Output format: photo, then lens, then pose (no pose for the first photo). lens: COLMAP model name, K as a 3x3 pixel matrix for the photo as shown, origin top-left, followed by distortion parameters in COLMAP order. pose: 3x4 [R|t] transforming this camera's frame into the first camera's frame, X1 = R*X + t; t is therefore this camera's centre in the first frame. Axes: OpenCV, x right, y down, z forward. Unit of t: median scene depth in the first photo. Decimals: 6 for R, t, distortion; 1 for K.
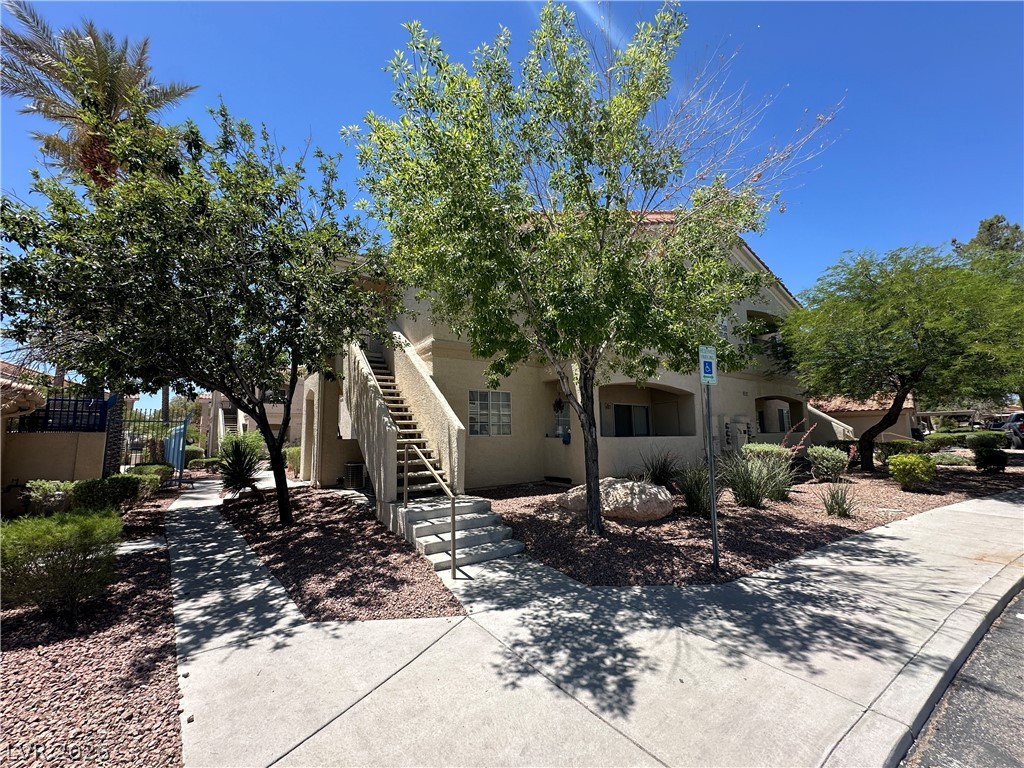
lens RADIAL K [[408.3, 0, 512.4], [0, 408.3, 385.1], [0, 0, 1]] dist [-0.000253, 0.000551]
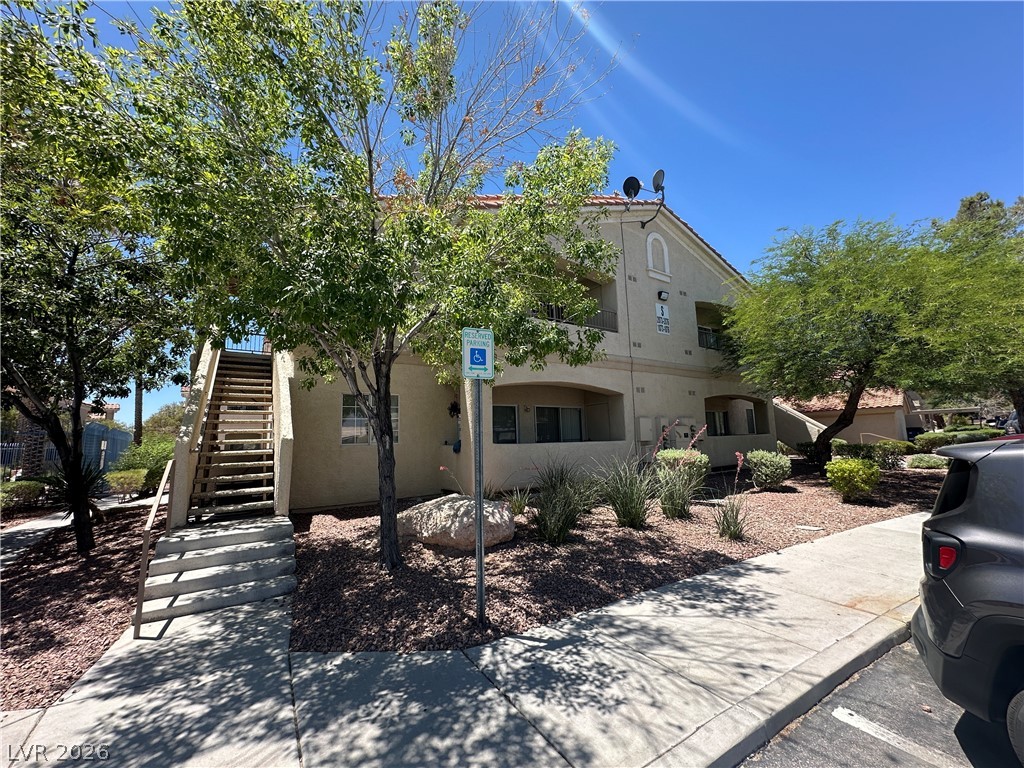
lens RADIAL K [[408.3, 0, 512.4], [0, 408.3, 385.1], [0, 0, 1]] dist [-0.000253, 0.000551]
pose [[0.999560, -0.017060, -0.024257, 0.581259], [0.016812, 0.999805, -0.010385, 0.020010], [0.024429, 0.009972, 0.999652, 0.246216]]
